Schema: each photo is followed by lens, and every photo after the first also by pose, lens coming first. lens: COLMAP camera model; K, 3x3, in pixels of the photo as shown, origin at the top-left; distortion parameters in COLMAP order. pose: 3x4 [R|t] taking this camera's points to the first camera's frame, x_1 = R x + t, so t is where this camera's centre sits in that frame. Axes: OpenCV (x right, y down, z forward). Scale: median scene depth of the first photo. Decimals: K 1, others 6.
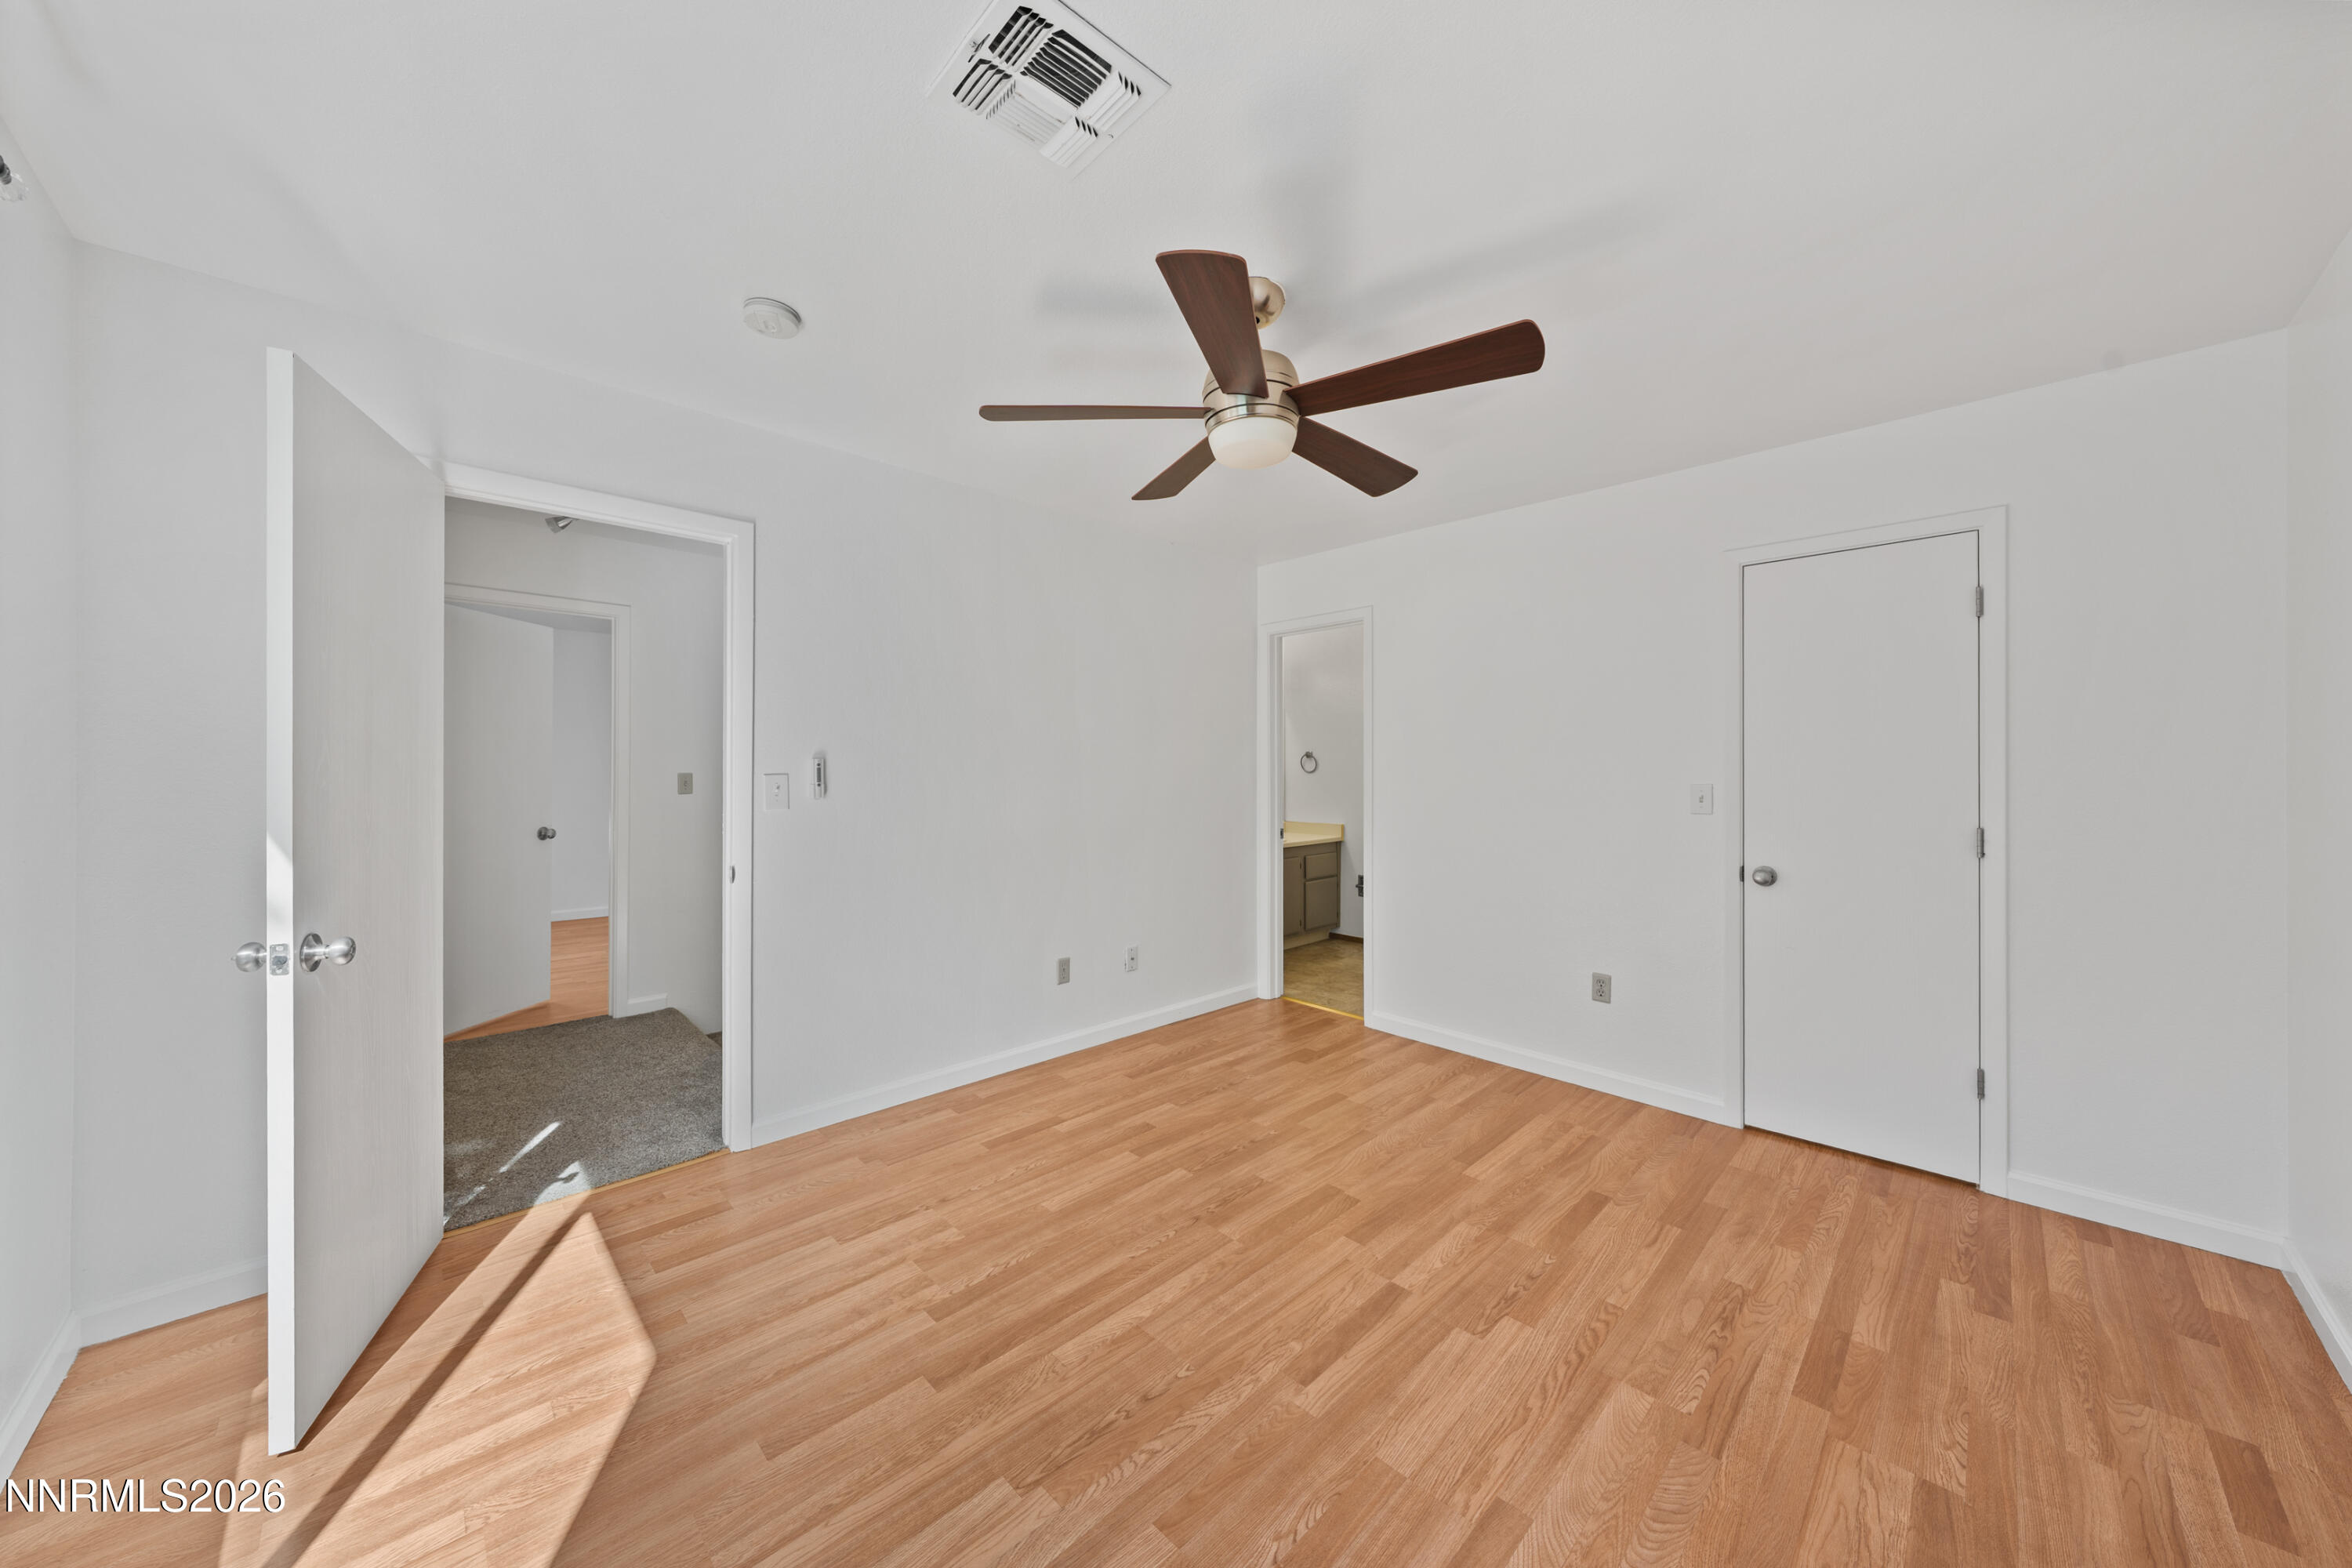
lens RADIAL K [[799.9, 0, 1169.6], [0, 799.9, 774.2], [0, 0, 1]] dist [0.000732, -0.000139]
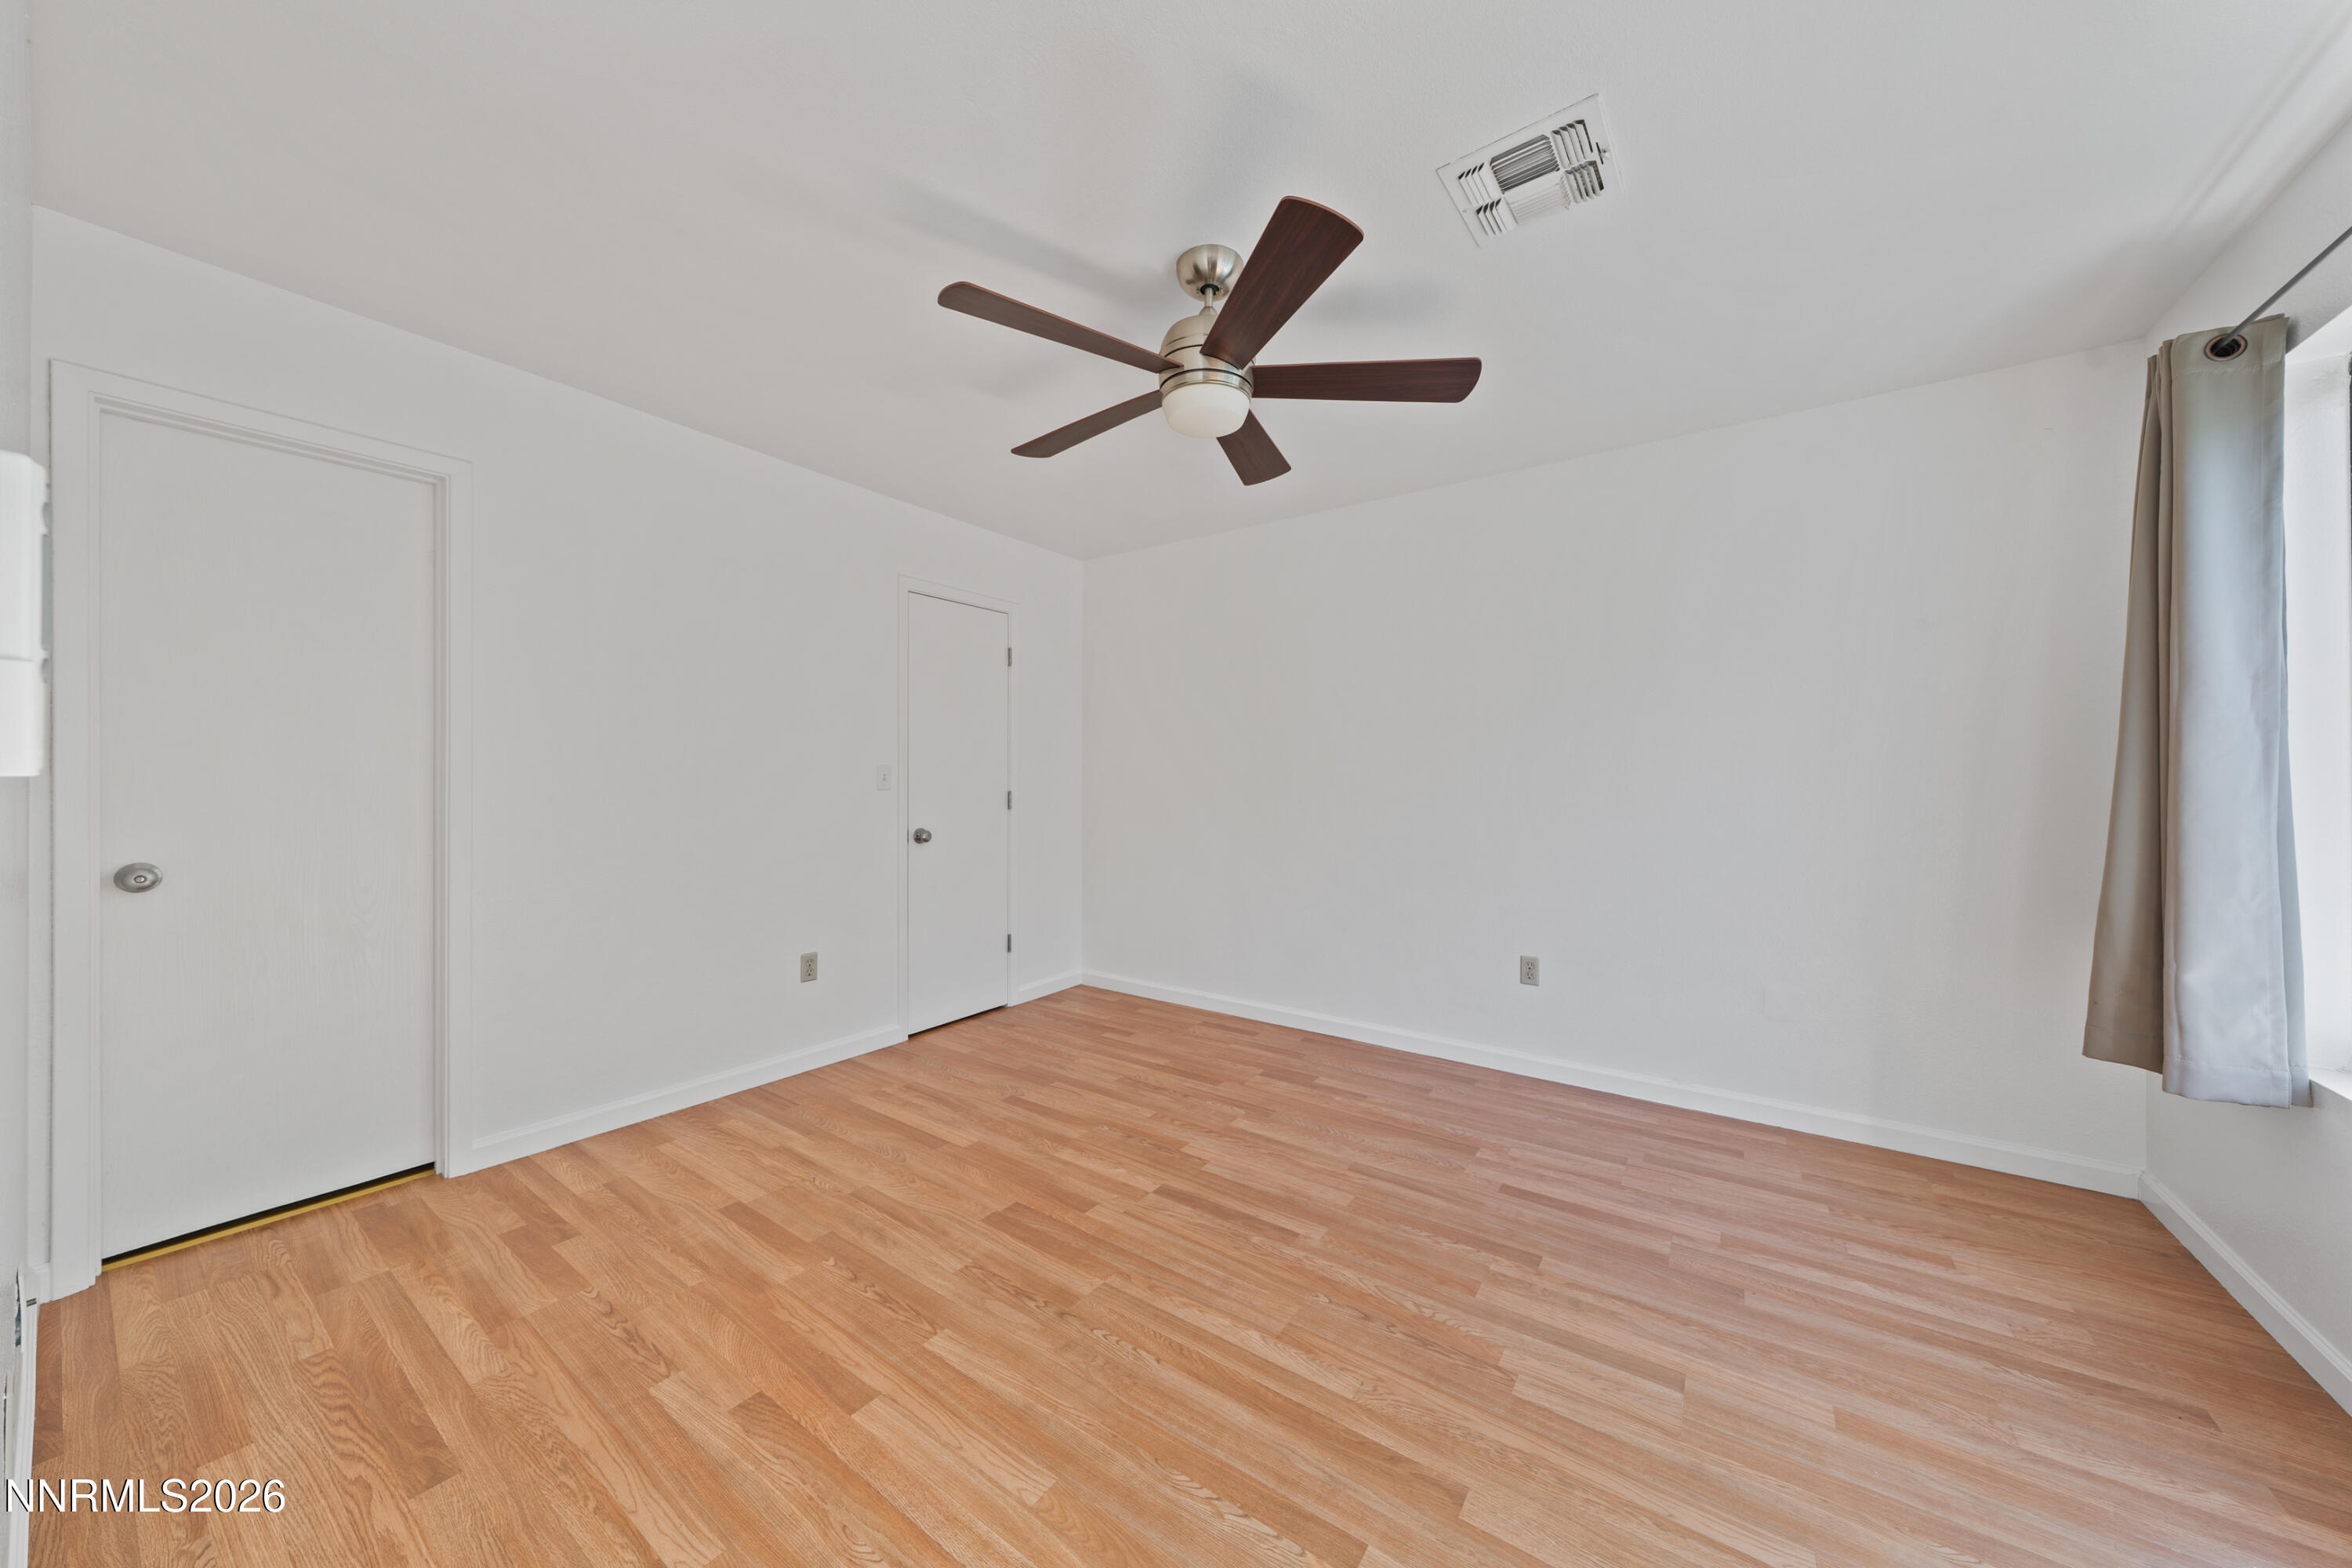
lens RADIAL K [[799.9, 0, 1169.6], [0, 799.9, 774.2], [0, 0, 1]] dist [0.000732, -0.000139]
pose [[-0.181773, 0.000069, 0.983341, -0.833412], [-0.001375, 0.999999, -0.000324, 0.041192], [-0.983340, -0.001411, -0.181773, 1.169011]]
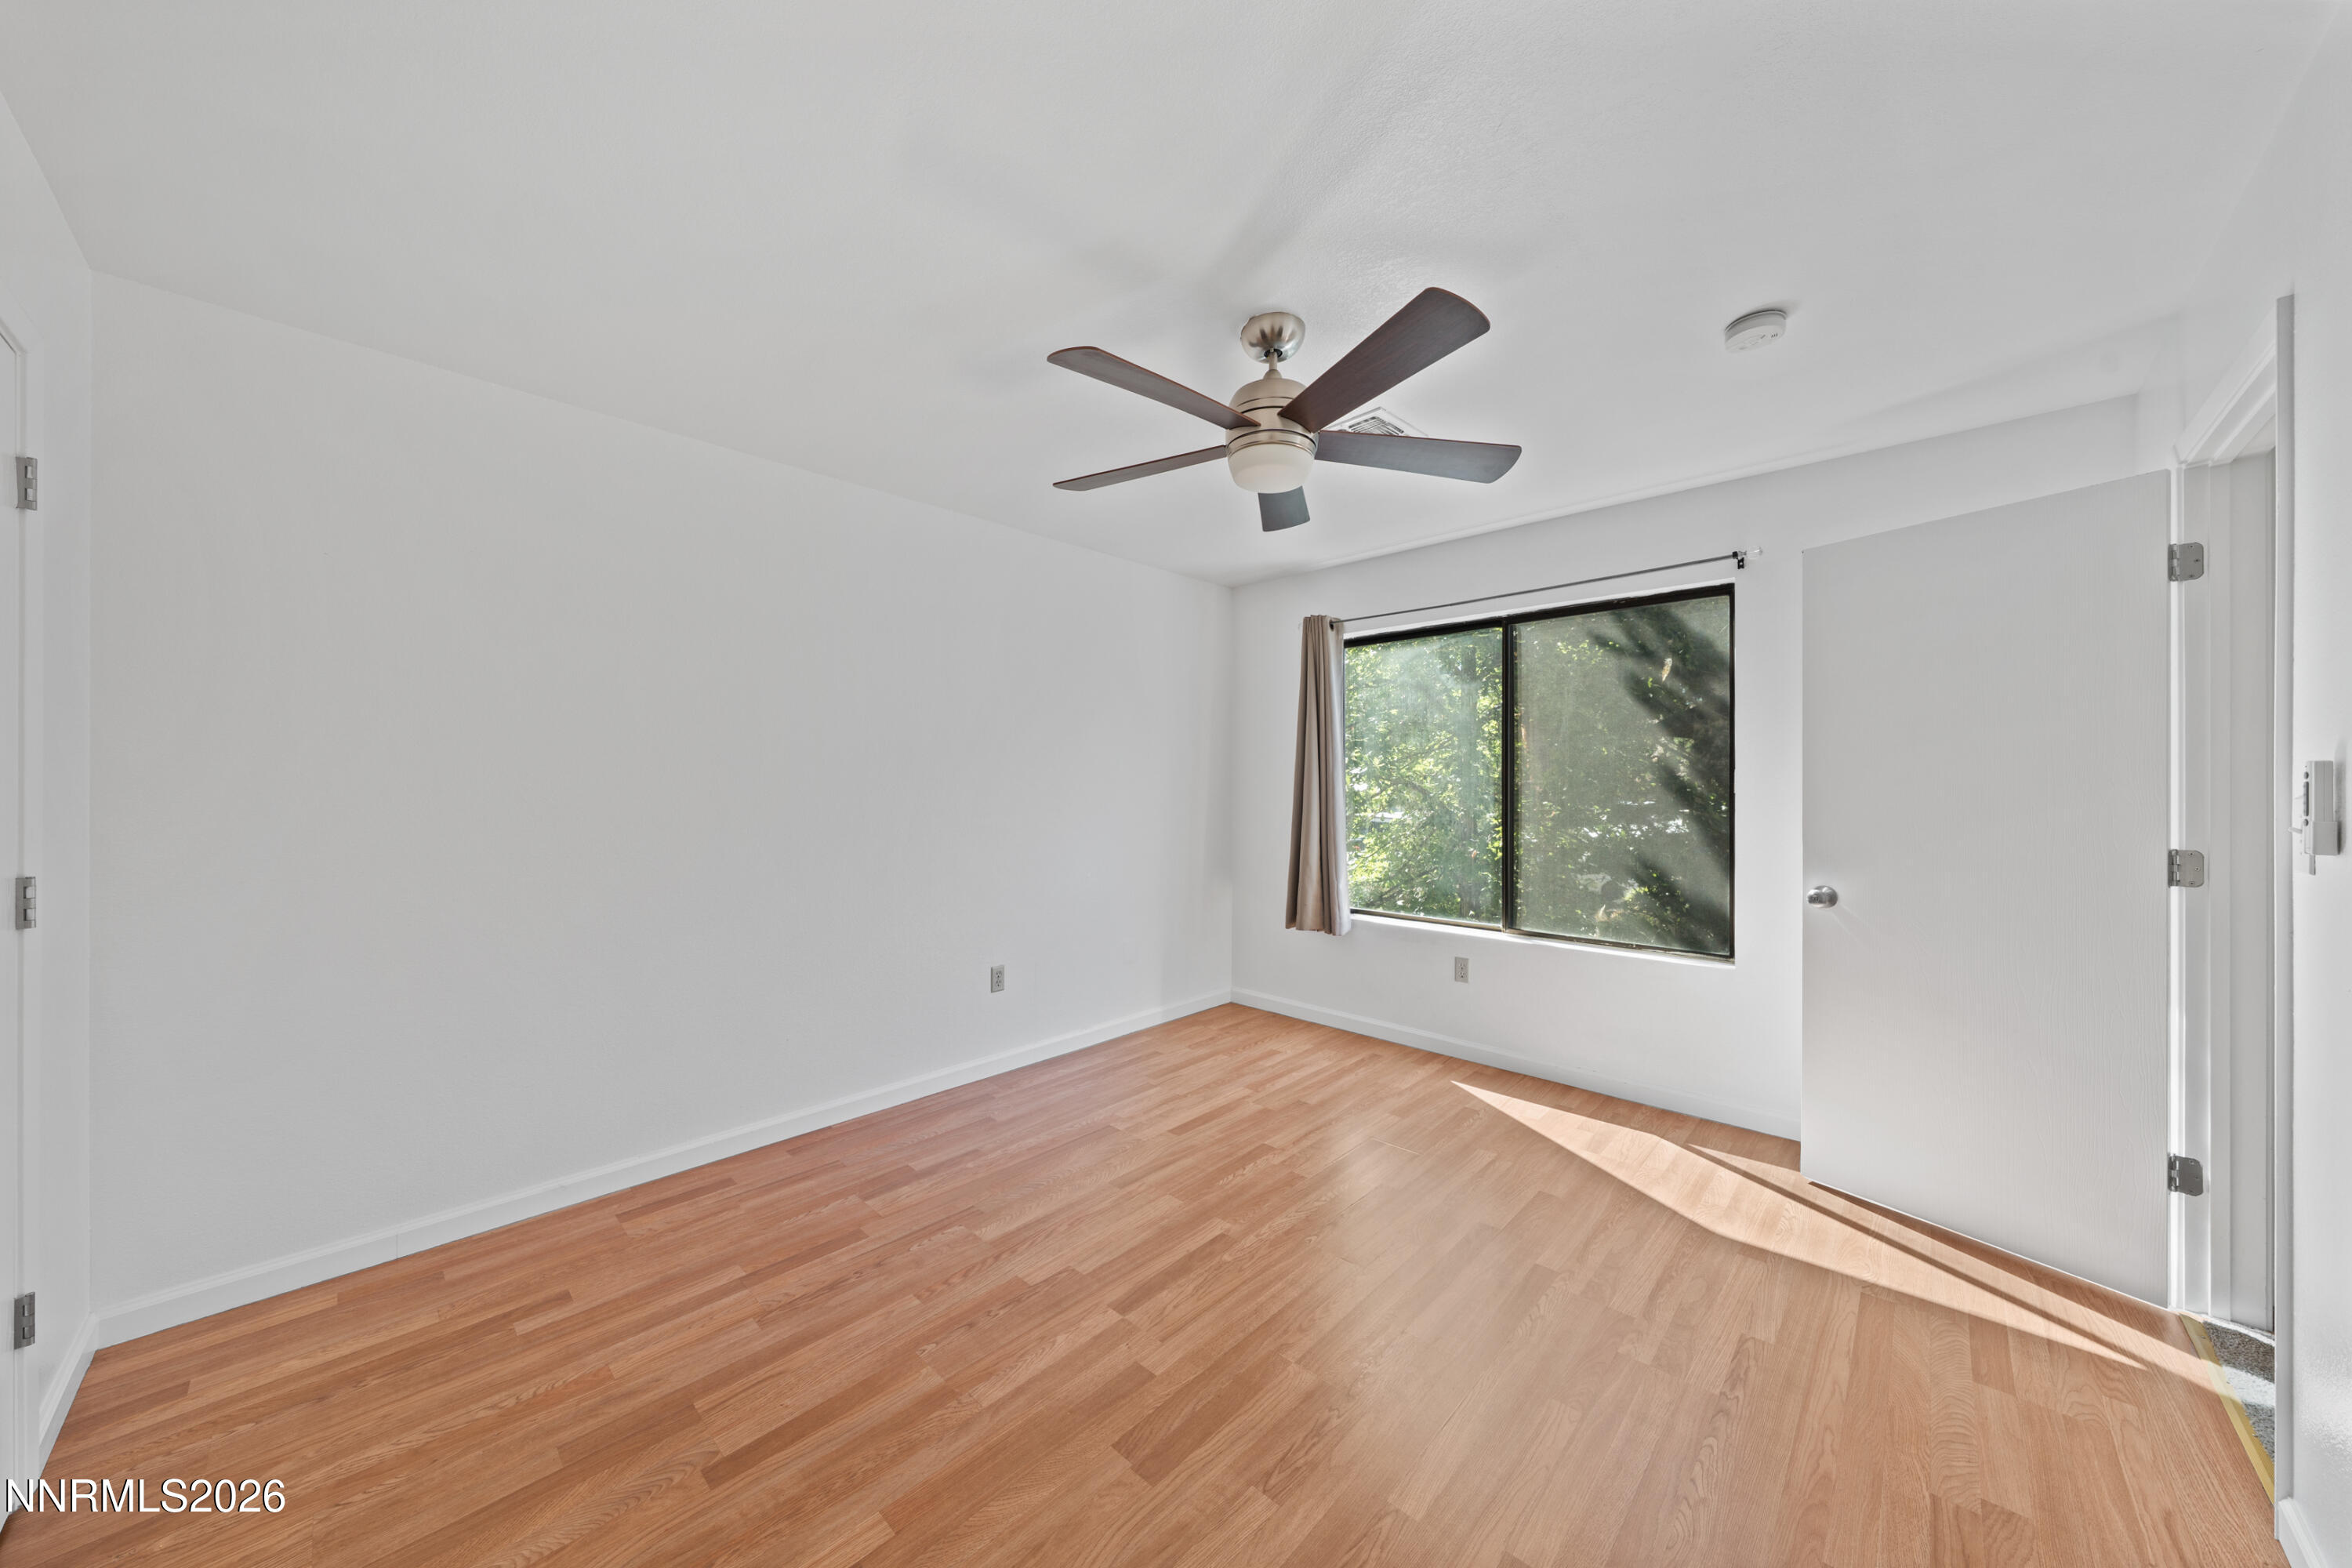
lens RADIAL K [[804.0, 0, 1181.2], [0, 804.0, 779.6], [0, 0, 1]] dist [-0.000533, -0.000077]
pose [[-0.998723, -0.005881, -0.050168, 0.256967], [-0.005841, 0.999982, -0.000948, -0.007738], [0.050173, -0.000653, -0.998740, 1.943299]]
